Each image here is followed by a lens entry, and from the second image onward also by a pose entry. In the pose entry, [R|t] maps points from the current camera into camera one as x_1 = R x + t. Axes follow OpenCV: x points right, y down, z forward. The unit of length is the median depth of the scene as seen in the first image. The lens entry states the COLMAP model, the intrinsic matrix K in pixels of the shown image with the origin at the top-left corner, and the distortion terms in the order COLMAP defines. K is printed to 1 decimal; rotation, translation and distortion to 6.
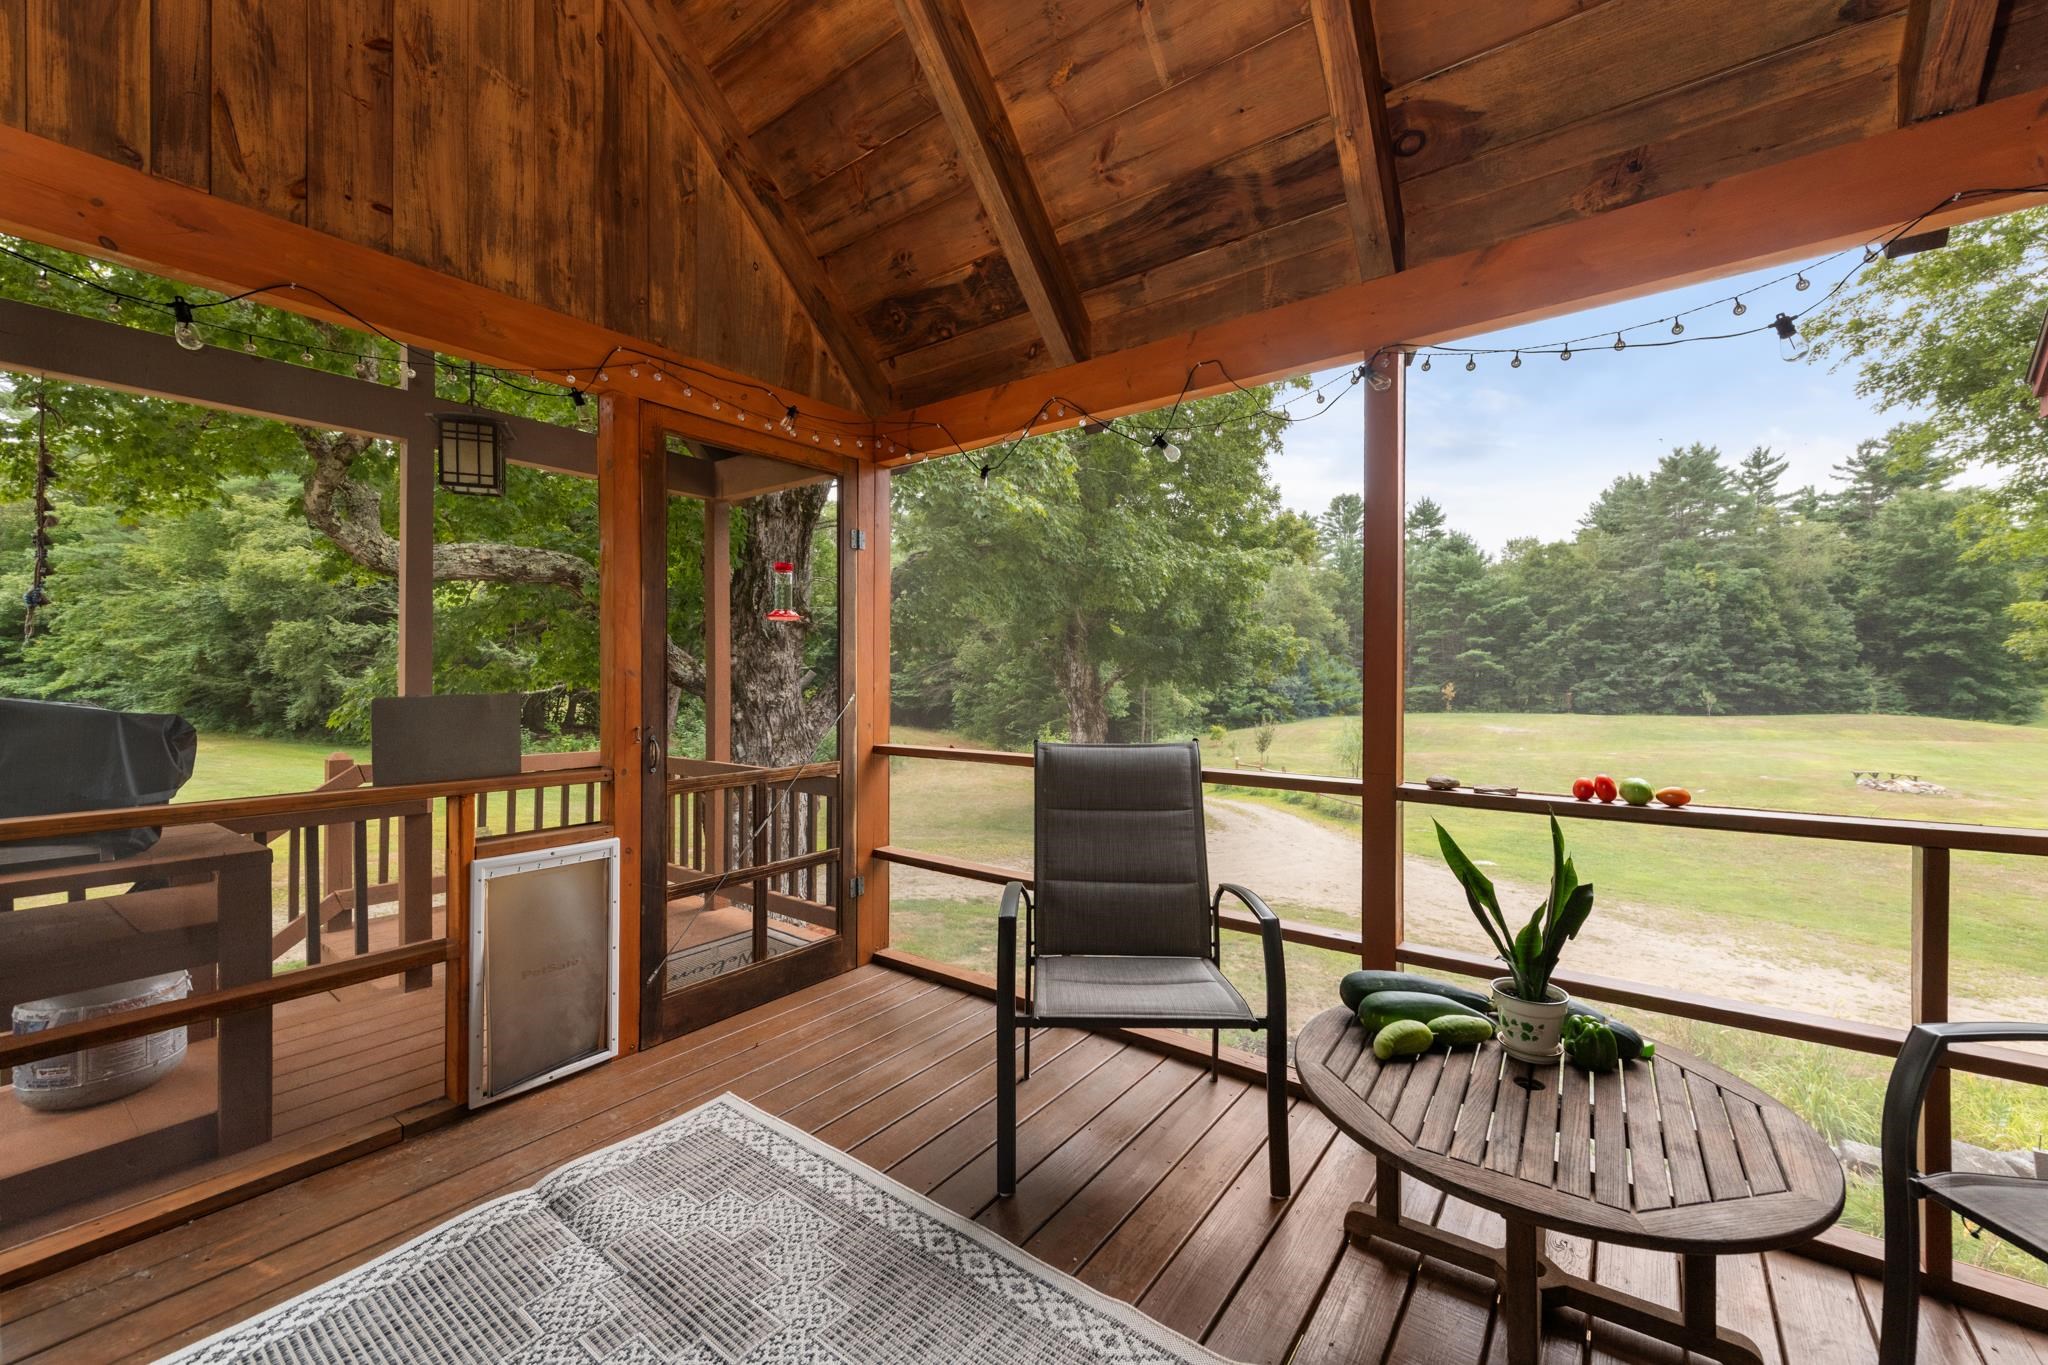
lens RADIAL K [[800.9, 0, 1028.4], [0, 800.9, 673.6], [0, 0, 1]] dist [0.019274, -0.007231]
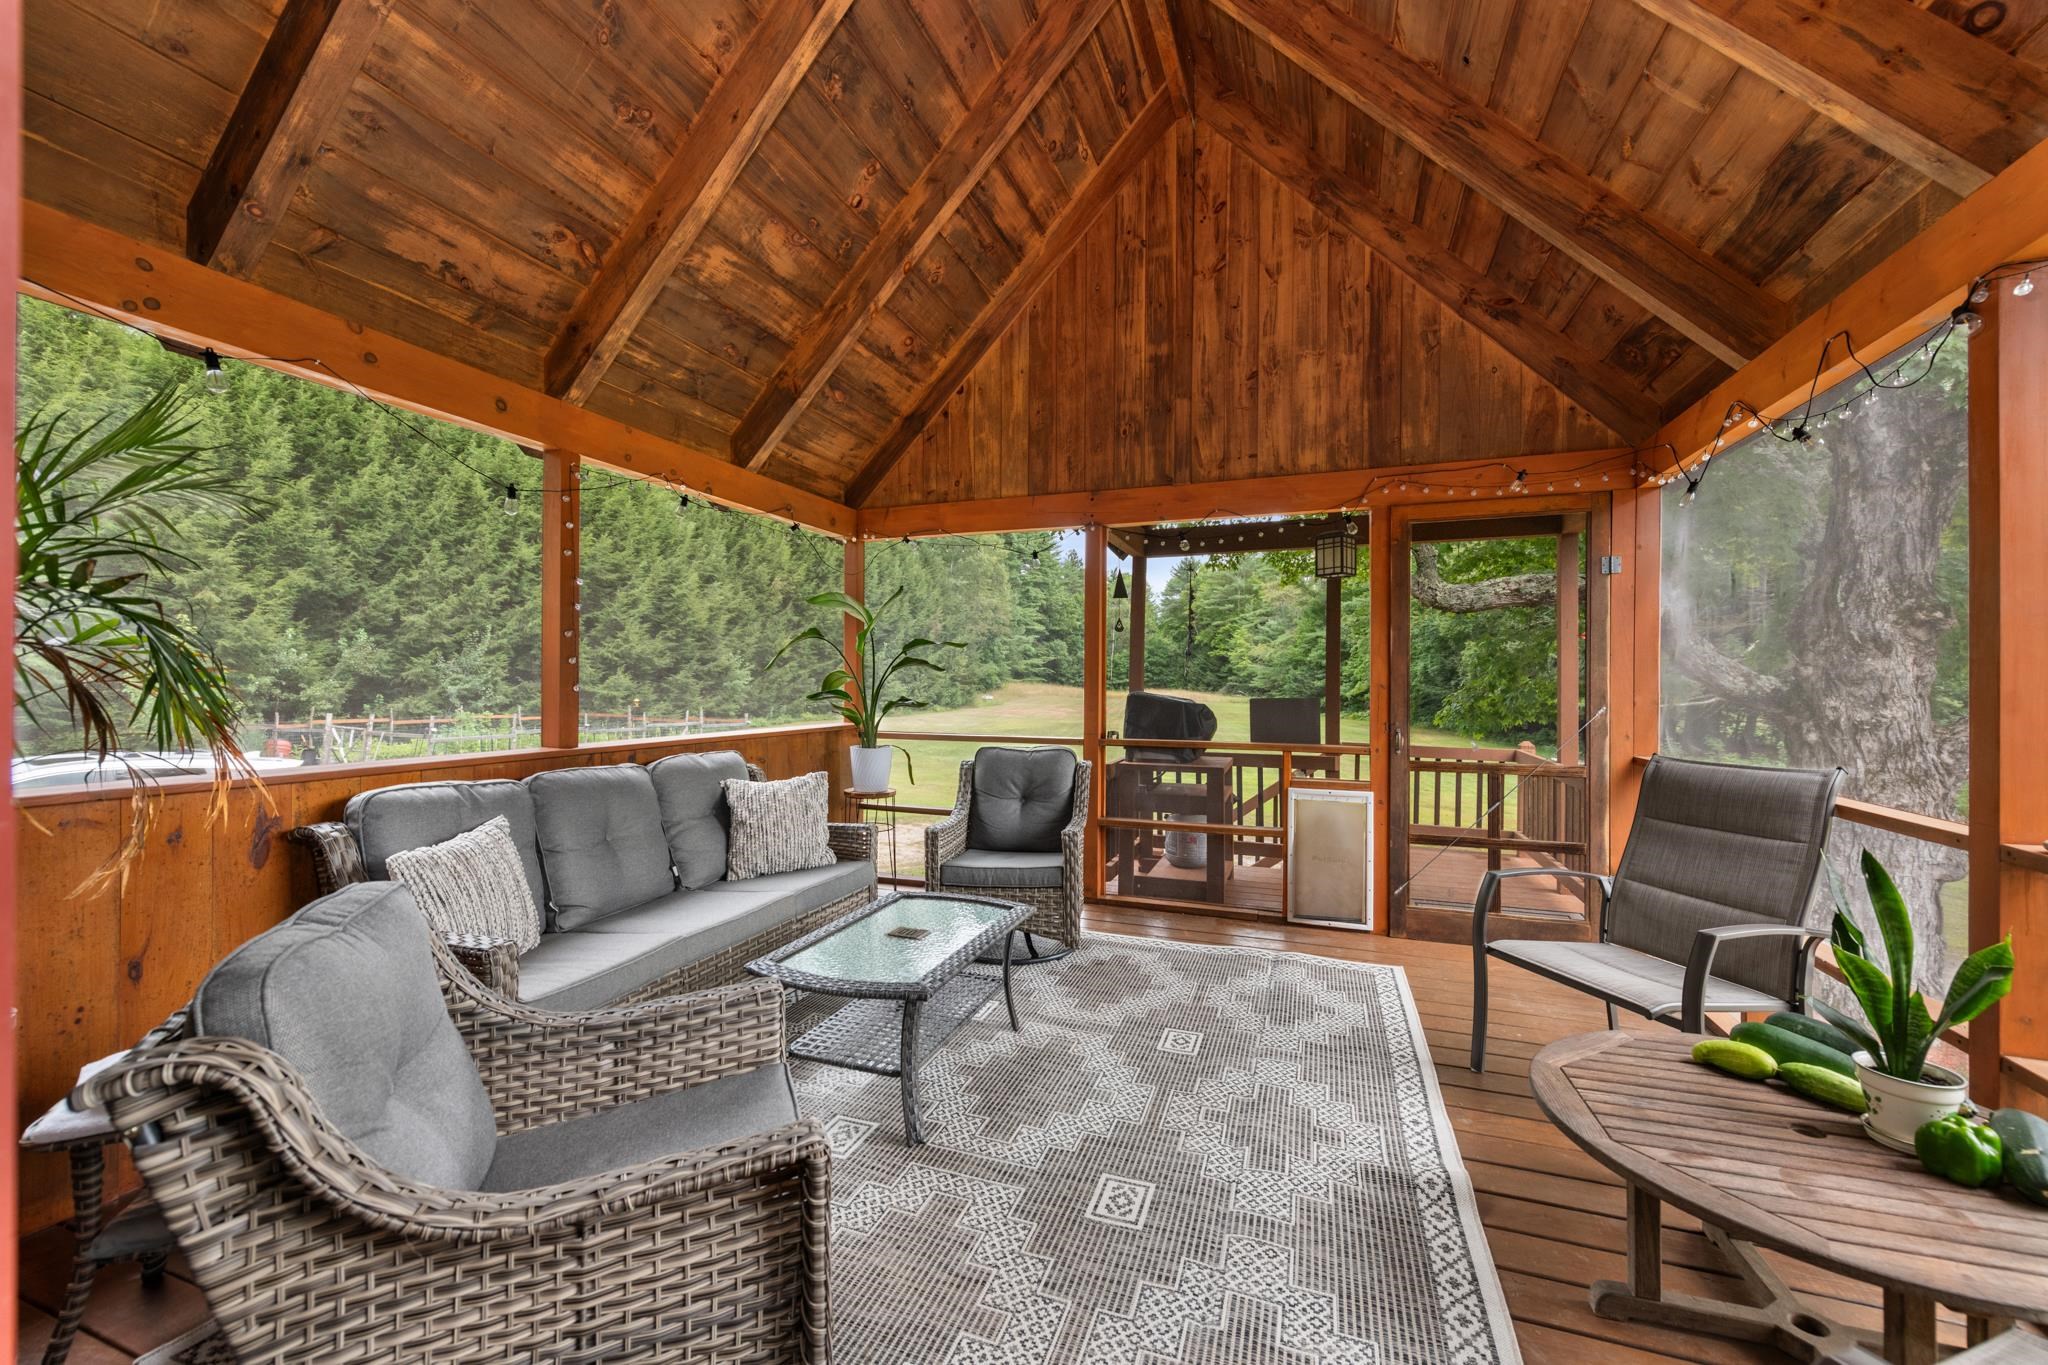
lens RADIAL K [[806.4, 0, 1024.0], [0, 806.4, 682.5], [0, 0, 1]] dist [0.016249, -0.007610]
pose [[0.281916, 0.001436, -0.959438, 0.029561], [-0.002753, 0.999996, 0.000688, -0.000312], [0.959435, 0.002447, 0.281919, -0.003419]]
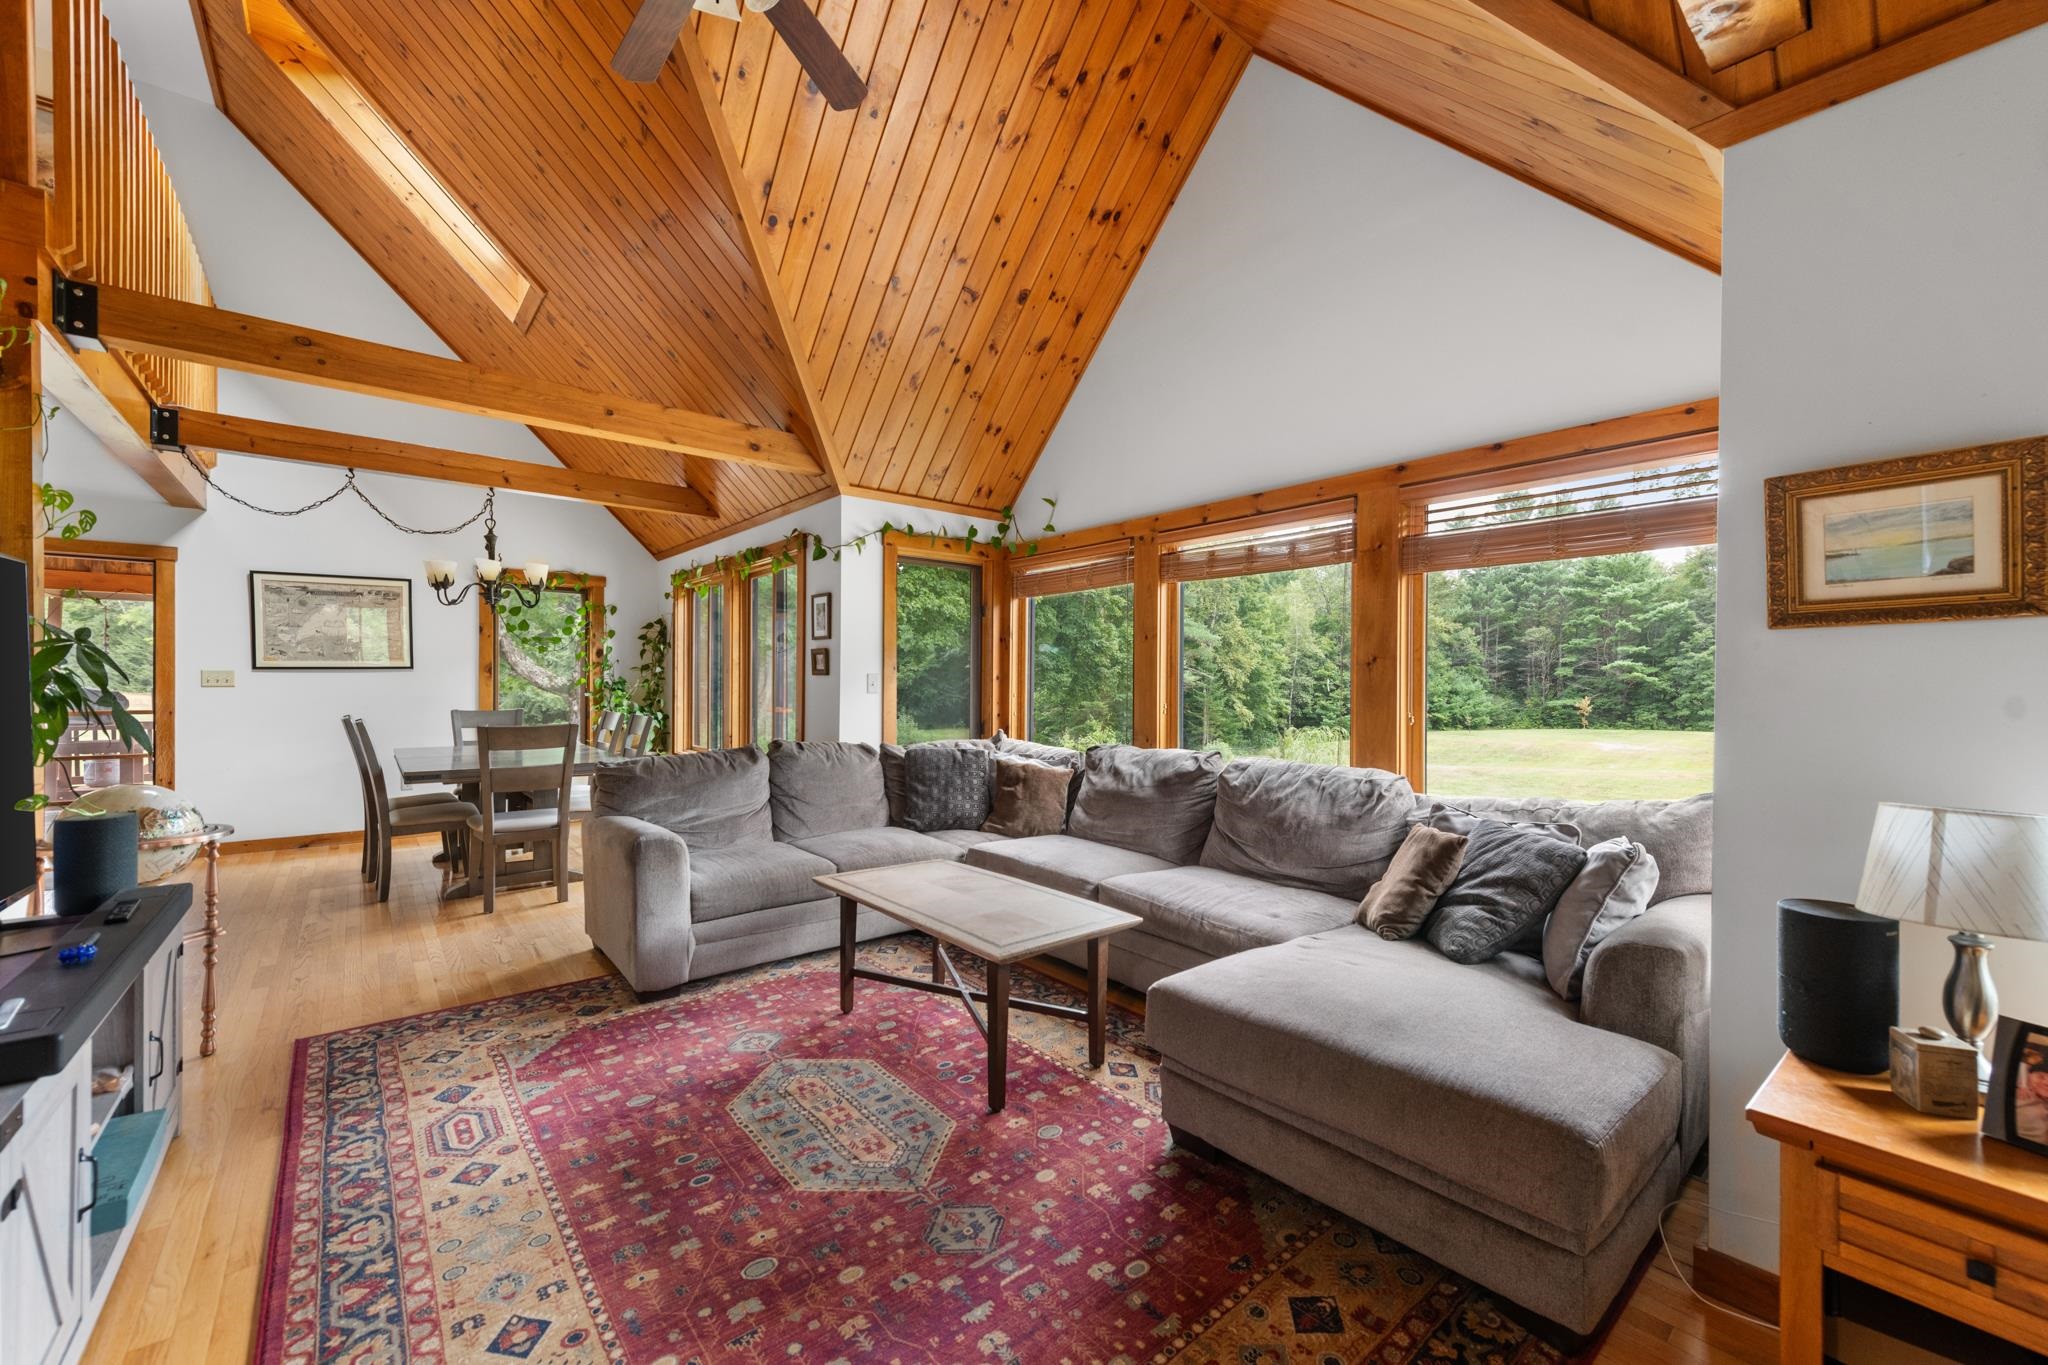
lens RADIAL K [[806.4, 0, 1024.0], [0, 806.4, 682.5], [0, 0, 1]] dist [0.016249, -0.007610]
pose [[0.970696, 0.004940, -0.240261, 0.131469], [-0.005276, 0.999986, -0.000753, -0.000387], [0.240254, 0.001998, 0.970708, -0.056262]]
